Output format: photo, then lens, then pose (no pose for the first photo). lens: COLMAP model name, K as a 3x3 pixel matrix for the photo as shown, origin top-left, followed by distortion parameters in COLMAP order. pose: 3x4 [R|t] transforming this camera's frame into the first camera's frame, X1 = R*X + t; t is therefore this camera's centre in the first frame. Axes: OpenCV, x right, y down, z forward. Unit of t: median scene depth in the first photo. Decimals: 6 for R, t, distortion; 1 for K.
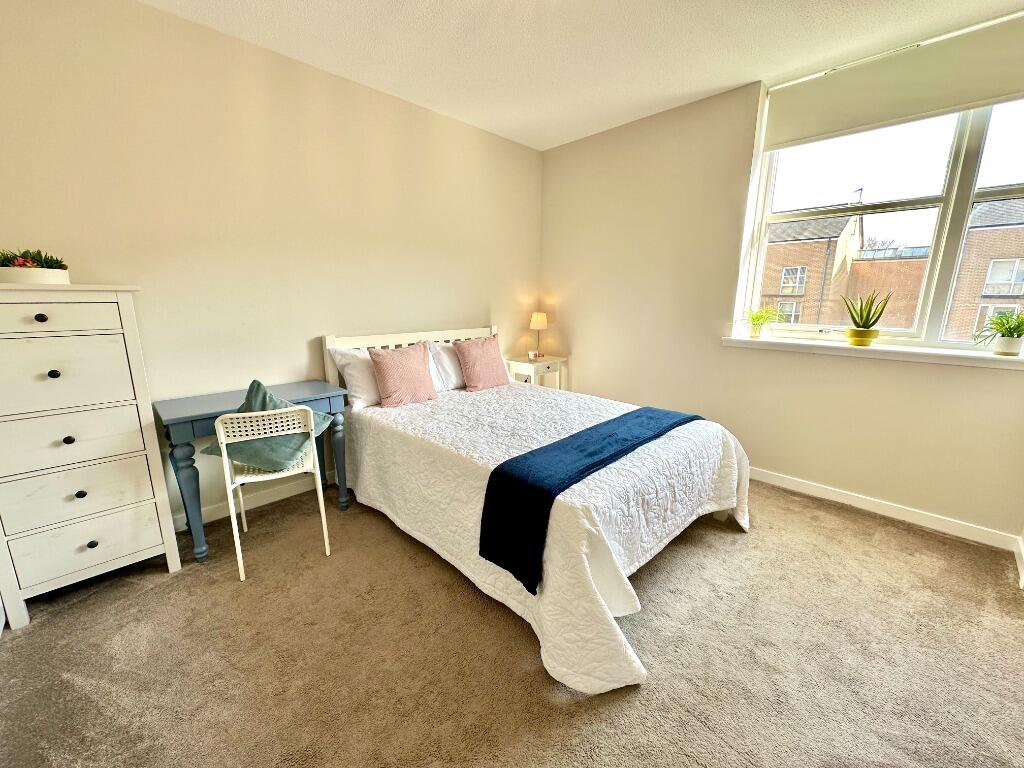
lens RADIAL K [[409.4, 0, 514.6], [0, 409.4, 384.1], [0, 0, 1]] dist [0.001783, 0.000101]
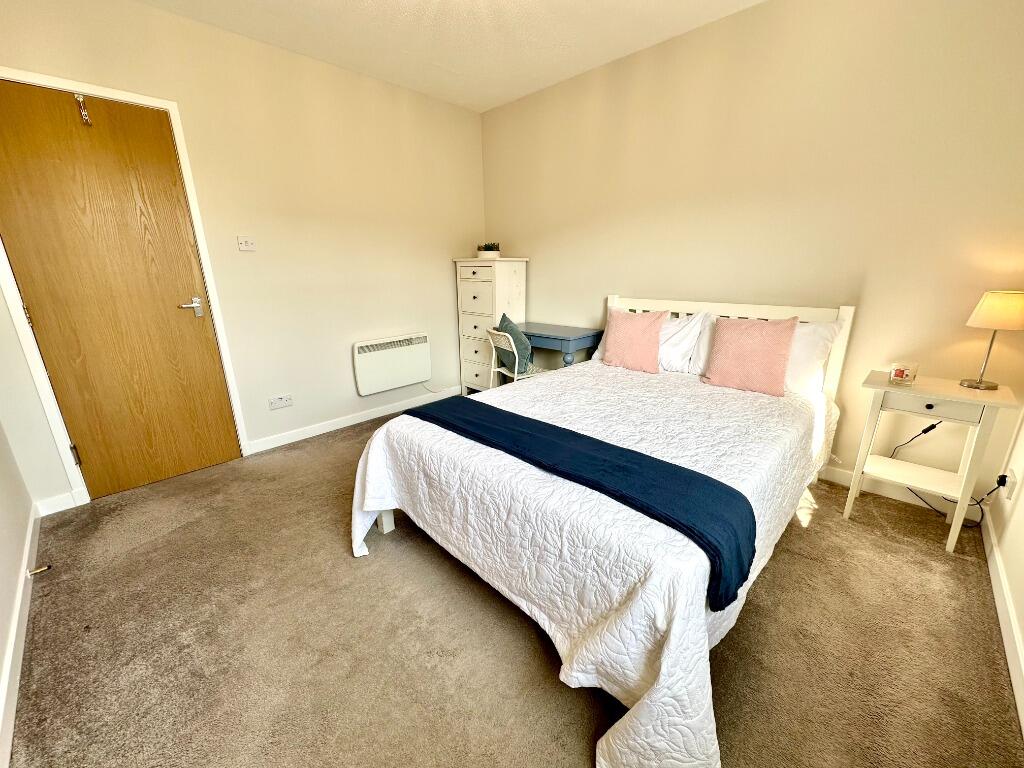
lens RADIAL K [[409.4, 0, 515.3], [0, 409.4, 380.3], [0, 0, 1]] dist [0.001783, 0.000101]
pose [[0.031649, 0.281759, -0.958963, 0.861288], [-0.191645, 0.943353, 0.270847, -0.173313], [0.980954, 0.175208, 0.083854, 0.749746]]
